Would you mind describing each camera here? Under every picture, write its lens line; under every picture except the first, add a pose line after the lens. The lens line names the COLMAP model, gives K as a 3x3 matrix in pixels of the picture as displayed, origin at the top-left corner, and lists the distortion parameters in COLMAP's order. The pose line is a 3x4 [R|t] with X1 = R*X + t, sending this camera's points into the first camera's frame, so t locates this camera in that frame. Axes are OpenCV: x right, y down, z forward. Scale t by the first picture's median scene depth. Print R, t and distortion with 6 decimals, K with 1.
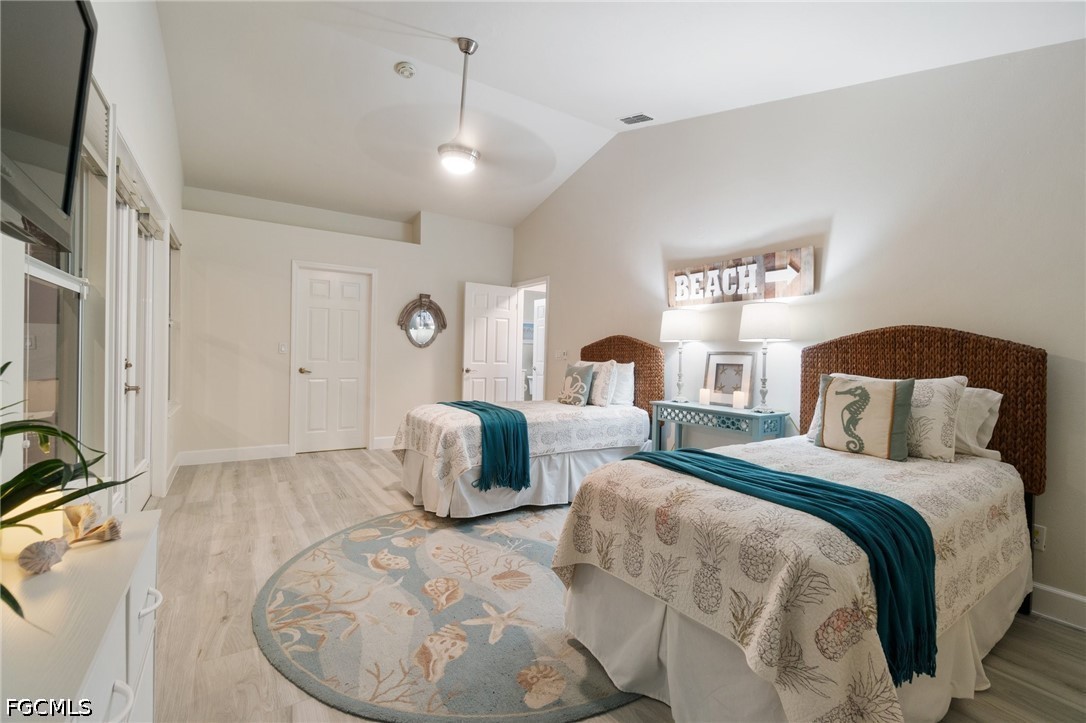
lens RADIAL K [[467.1, 0, 539.3], [0, 467.1, 358.2], [0, 0, 1]] dist [0.000161, 0.000349]
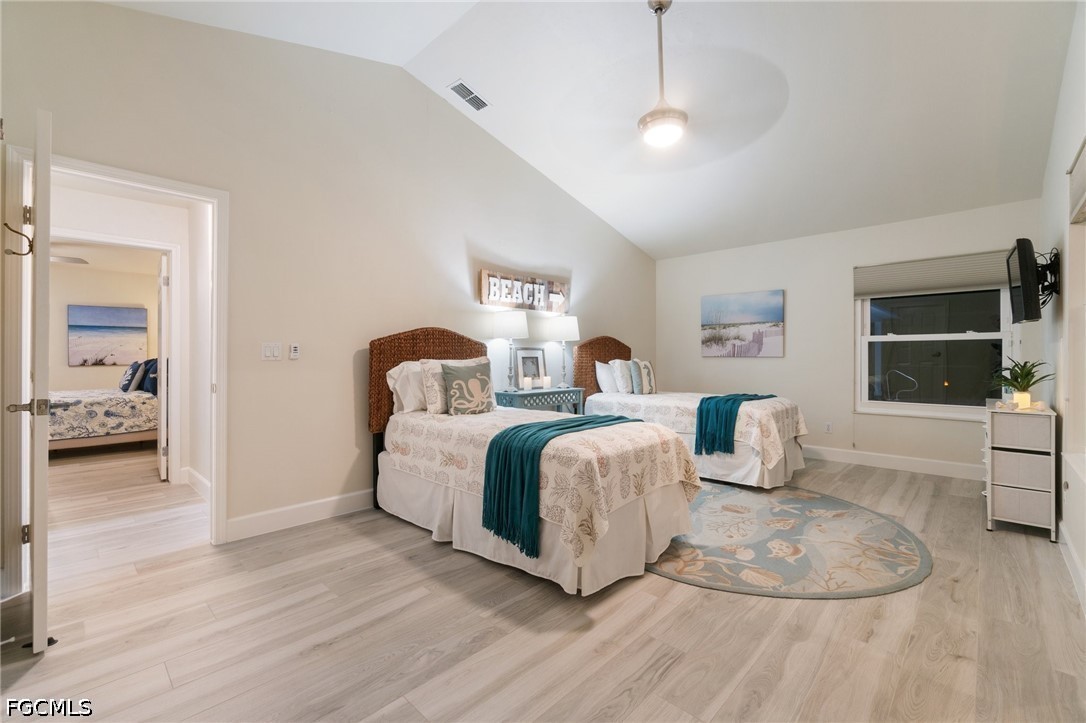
lens RADIAL K [[467.1, 0, 539.1], [0, 467.1, 356.5], [0, 0, 1]] dist [0.000161, 0.000349]
pose [[-0.230034, -0.024244, 0.972881, -0.946727], [0.002064, 0.999675, 0.025399, -0.024091], [-0.973180, 0.007850, -0.229909, 1.385389]]
